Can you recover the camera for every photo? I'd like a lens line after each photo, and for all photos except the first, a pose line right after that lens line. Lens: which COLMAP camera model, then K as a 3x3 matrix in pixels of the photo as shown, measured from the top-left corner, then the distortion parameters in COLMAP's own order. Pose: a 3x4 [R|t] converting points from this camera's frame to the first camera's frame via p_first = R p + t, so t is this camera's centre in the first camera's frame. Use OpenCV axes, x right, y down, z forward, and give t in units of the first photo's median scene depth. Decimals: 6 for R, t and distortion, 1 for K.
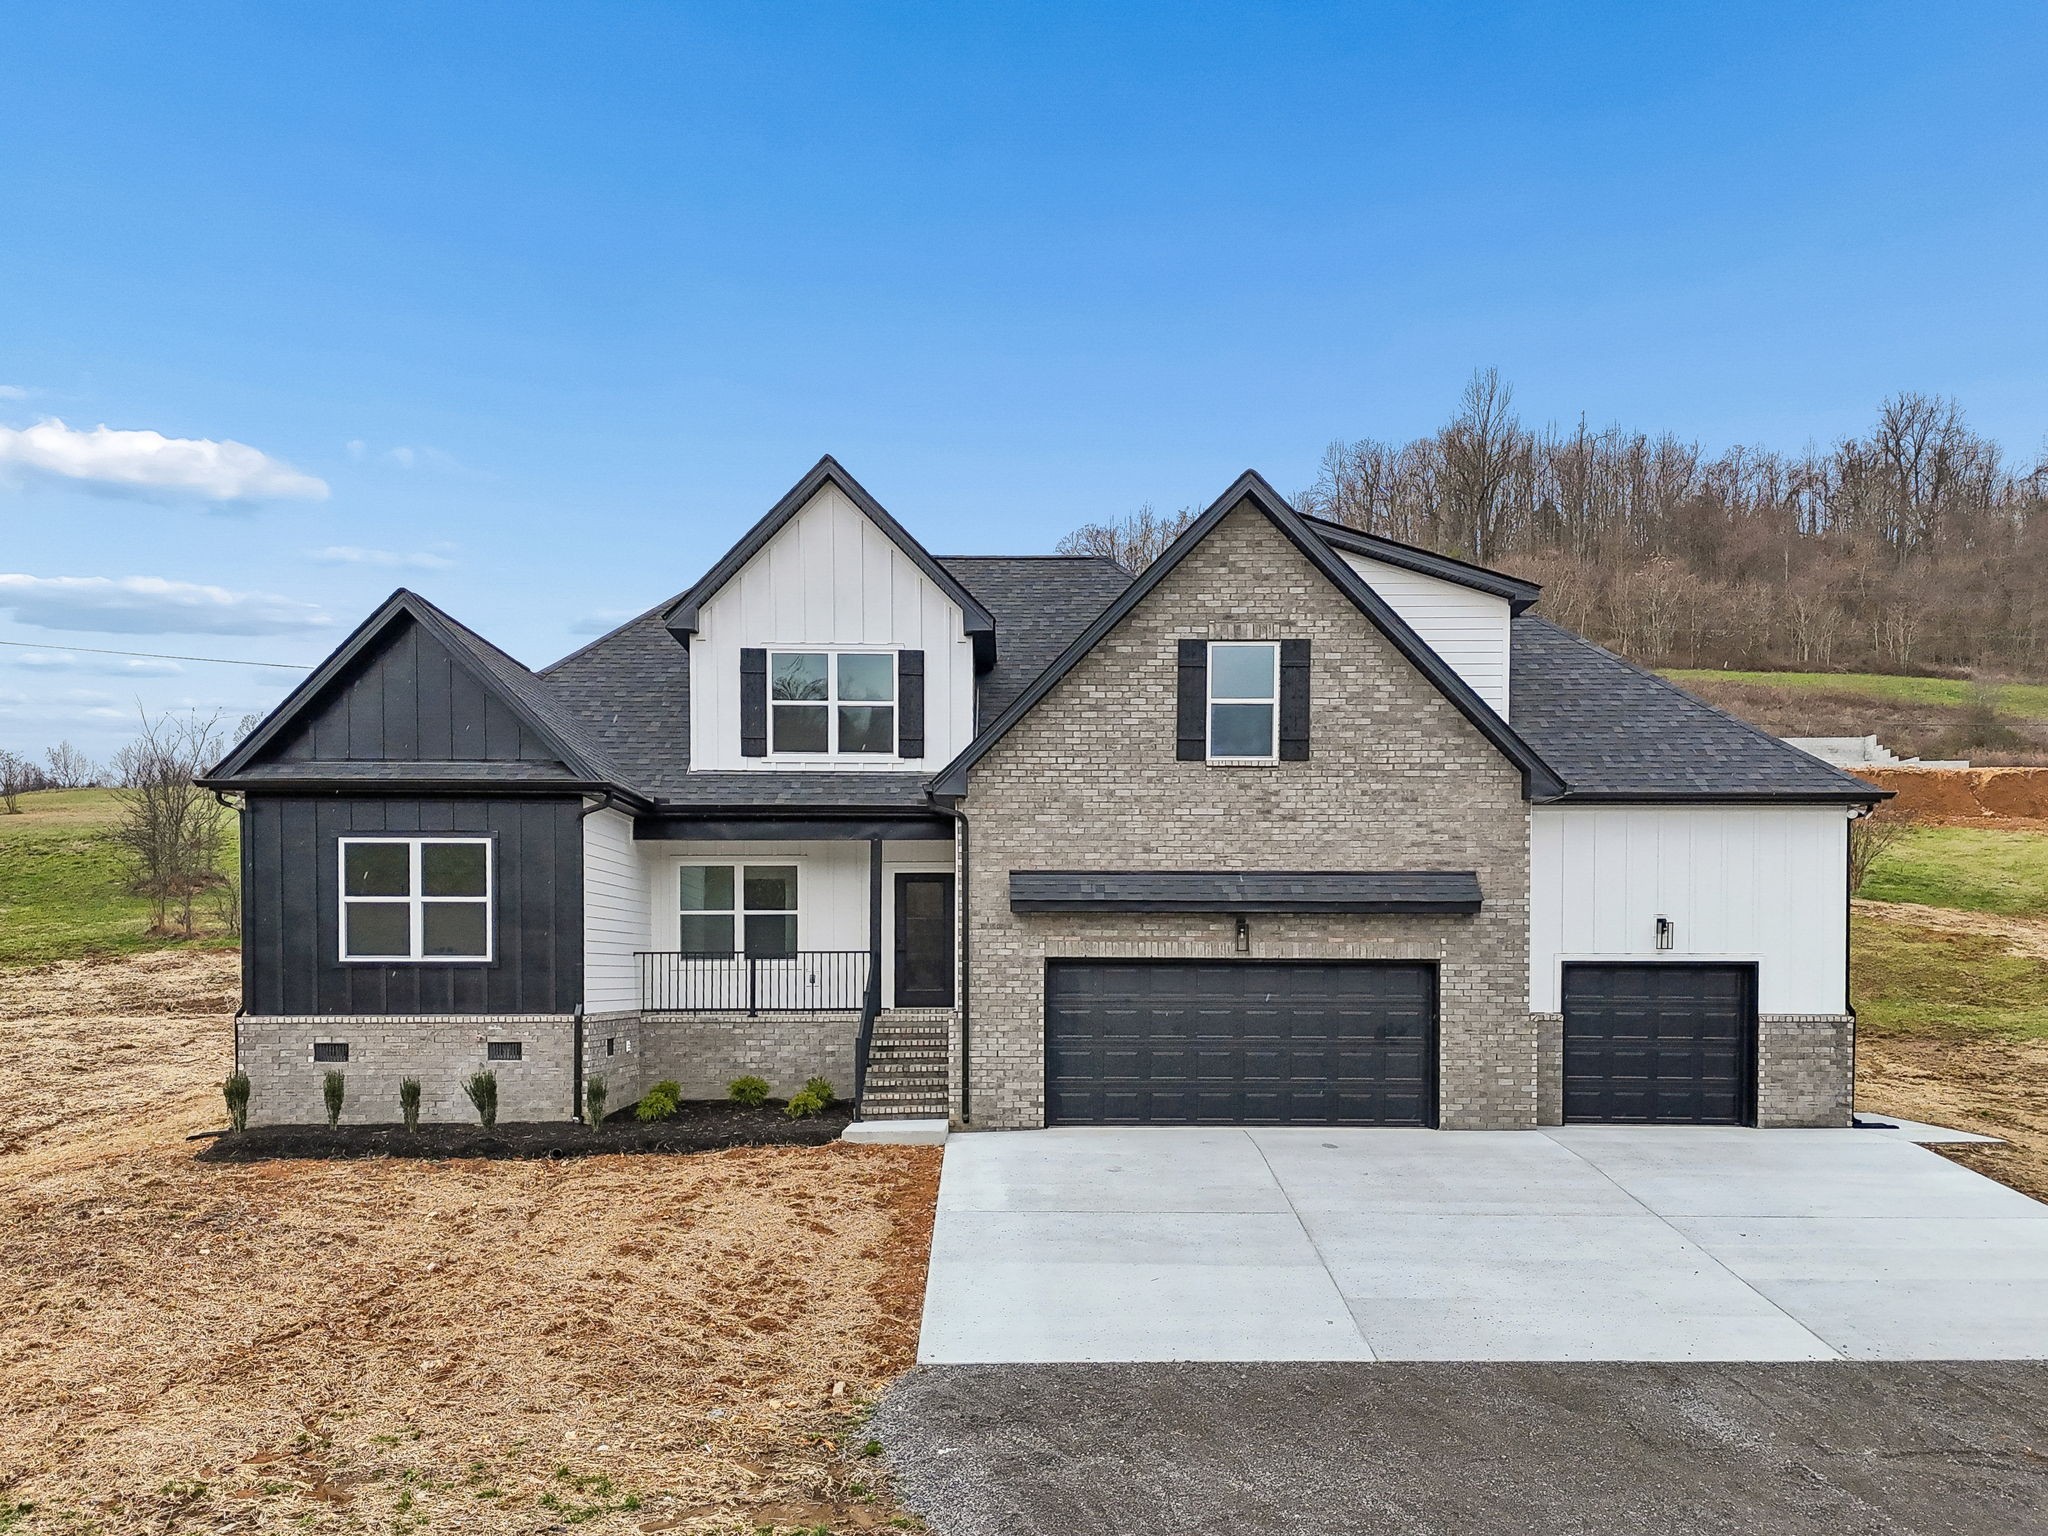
lens RADIAL K [[1585.2, 0, 1018.9], [0, 1585.2, 838.8], [0, 0, 1]] dist [0.080756, -0.063435]
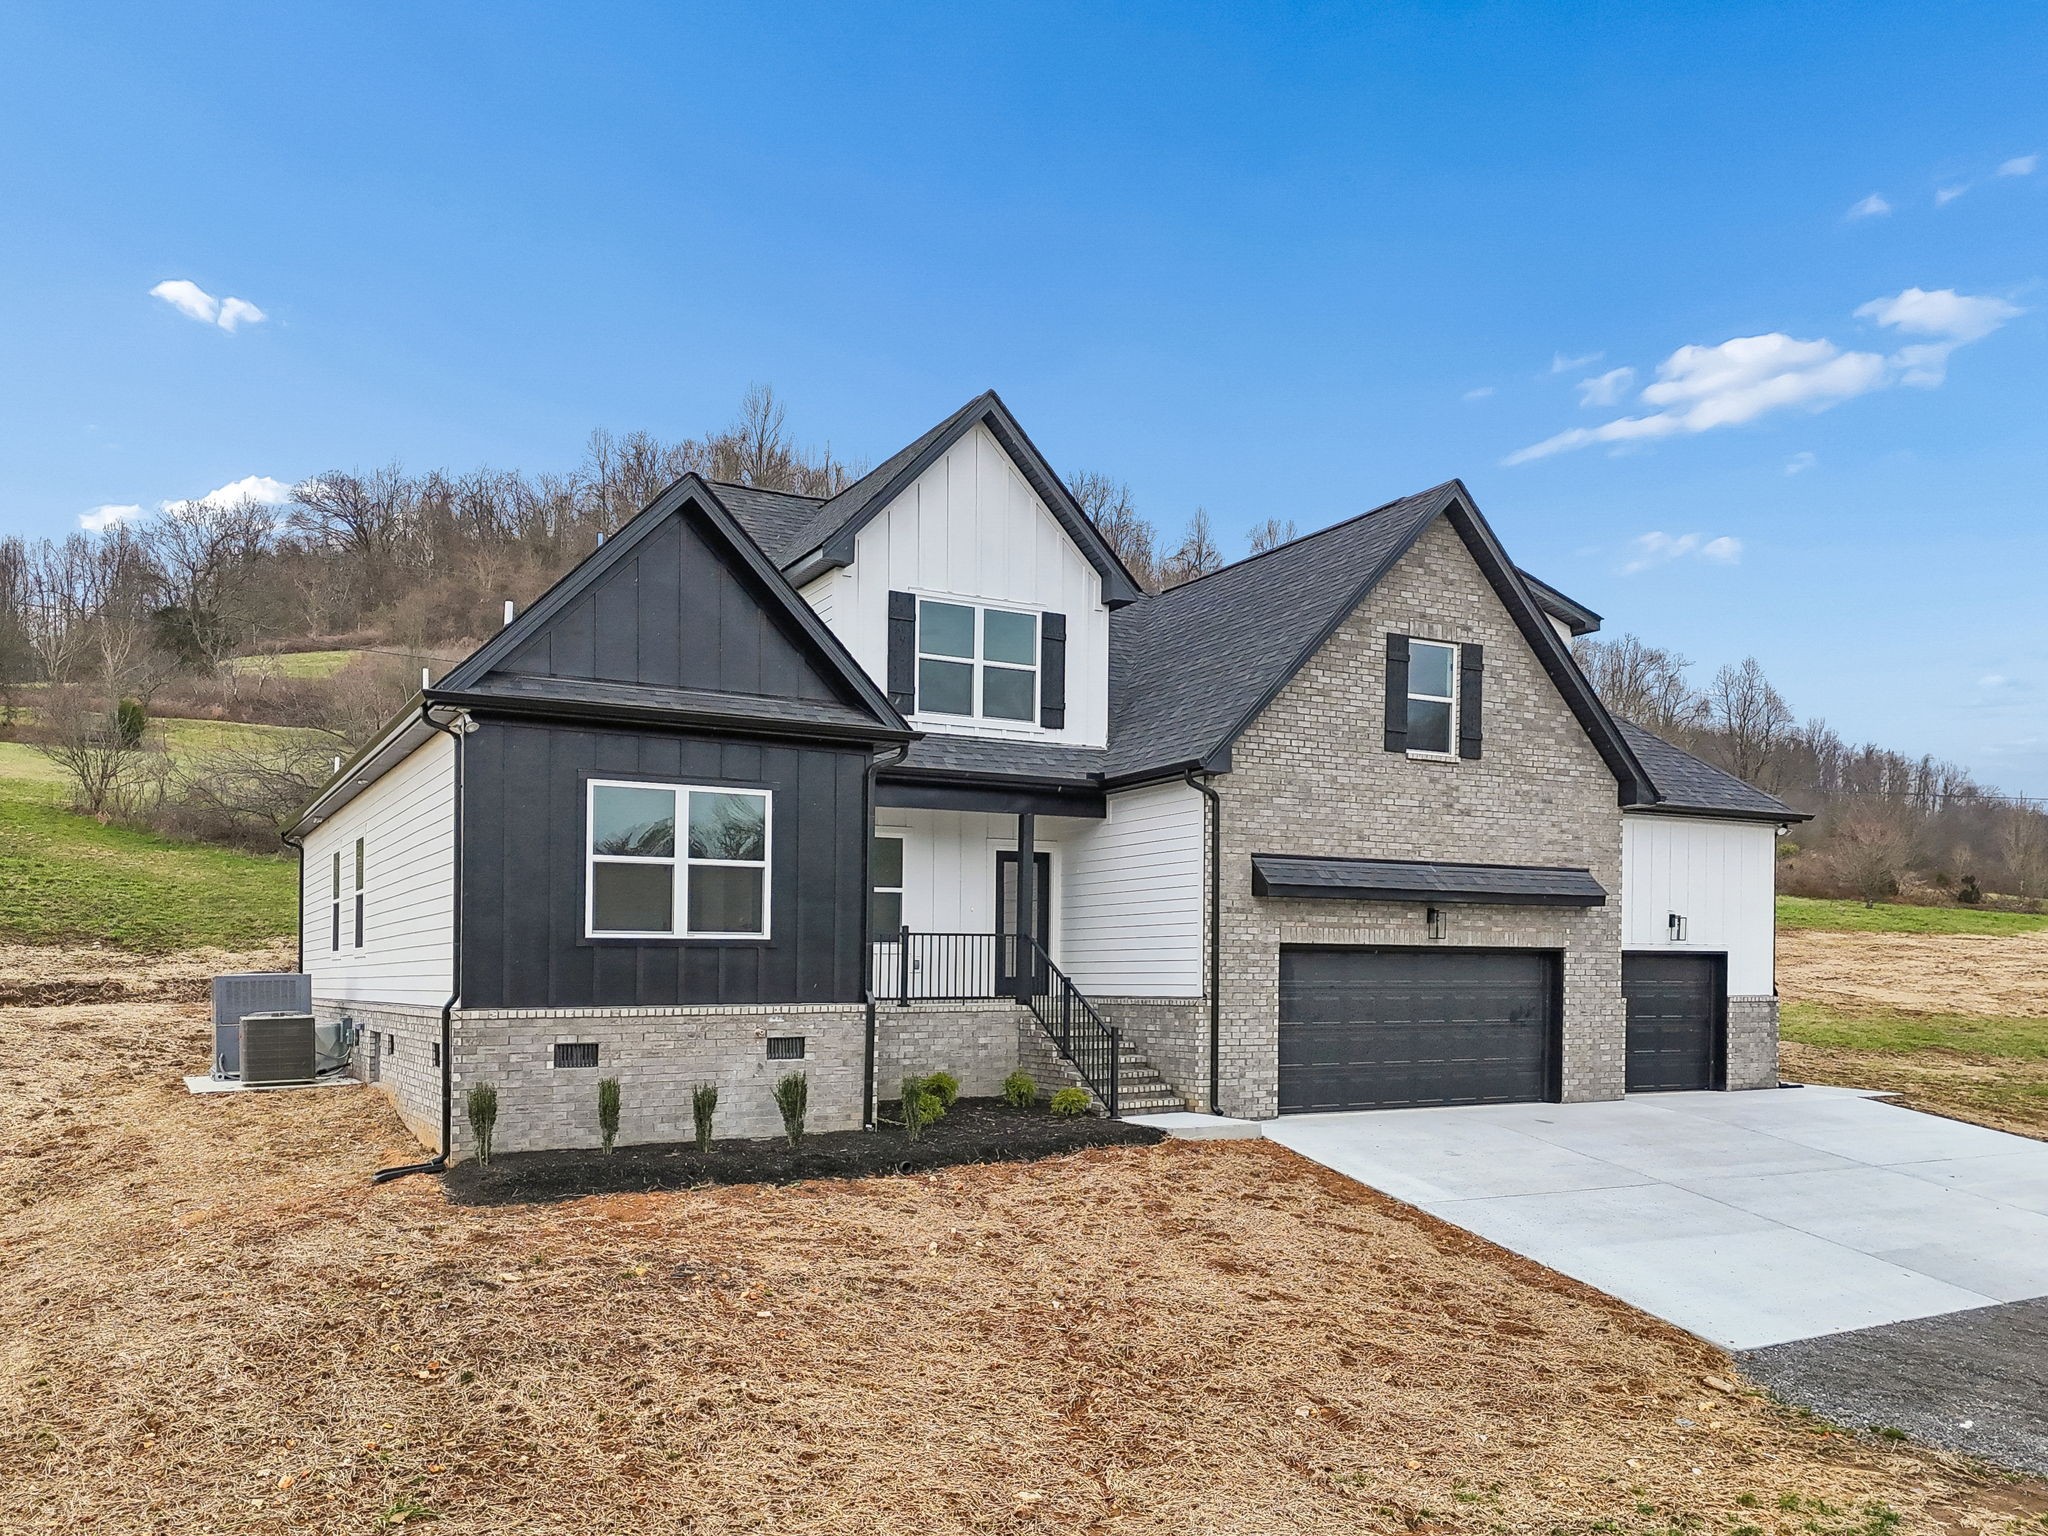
lens RADIAL K [[1585.2, 0, 1044.9], [0, 1585.2, 808.6], [0, 0, 1]] dist [0.080756, -0.063435]
pose [[0.872696, 0.050043, 0.485692, -0.591654], [-0.041873, 0.998740, -0.027666, 0.025135], [-0.486464, 0.003806, 0.873692, 0.206819]]
